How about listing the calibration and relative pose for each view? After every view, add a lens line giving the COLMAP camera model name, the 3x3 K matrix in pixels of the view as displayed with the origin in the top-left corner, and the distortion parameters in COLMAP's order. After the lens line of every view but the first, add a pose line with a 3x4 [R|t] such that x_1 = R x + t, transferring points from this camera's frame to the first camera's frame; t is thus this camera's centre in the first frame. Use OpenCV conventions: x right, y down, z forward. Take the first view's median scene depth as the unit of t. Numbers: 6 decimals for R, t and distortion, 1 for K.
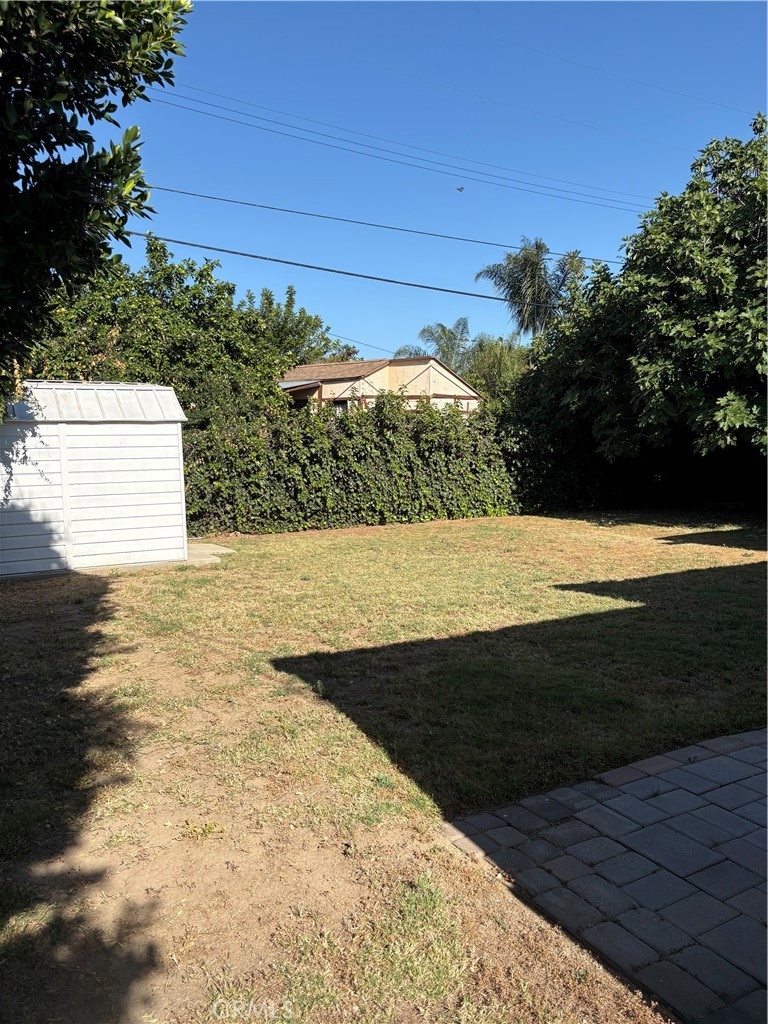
lens RADIAL K [[769.0, 0, 388.1], [0, 769.0, 516.5], [0, 0, 1]] dist [0.023157, 0.003943]
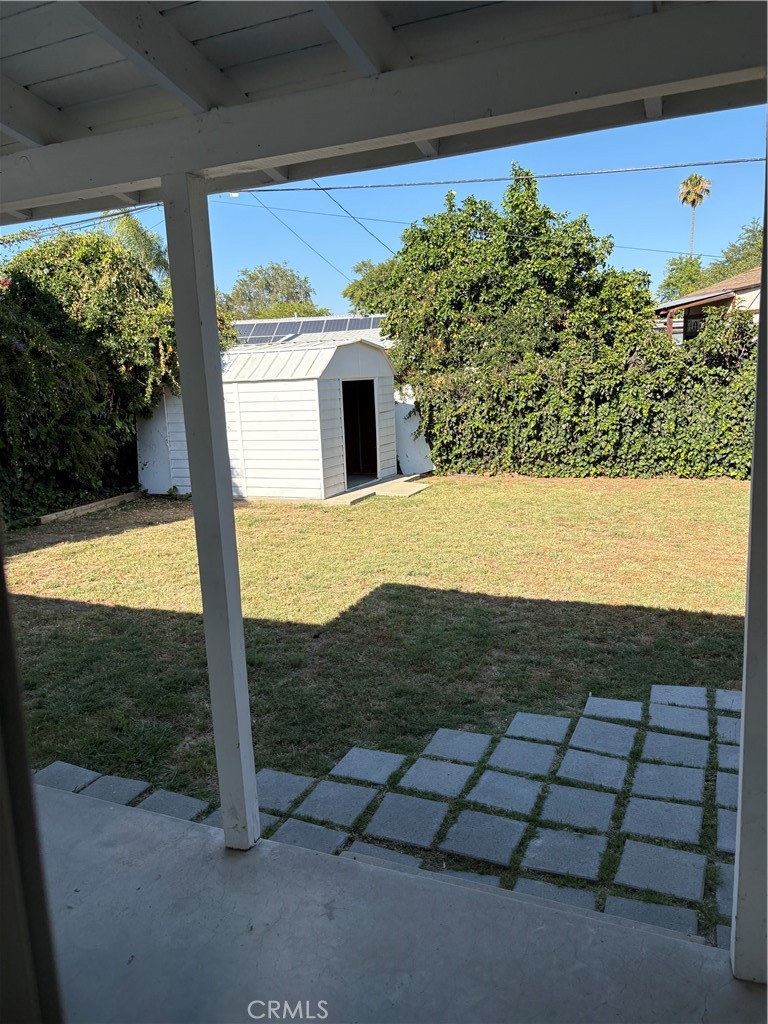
lens RADIAL K [[769.0, 0, 388.1], [0, 769.0, 516.5], [0, 0, 1]] dist [0.023157, 0.003943]
pose [[0.592242, 0.141855, -0.793175, 0.503027], [-0.035281, 0.988002, 0.150356, -0.067331], [0.804987, -0.061064, 0.590141, 0.283222]]
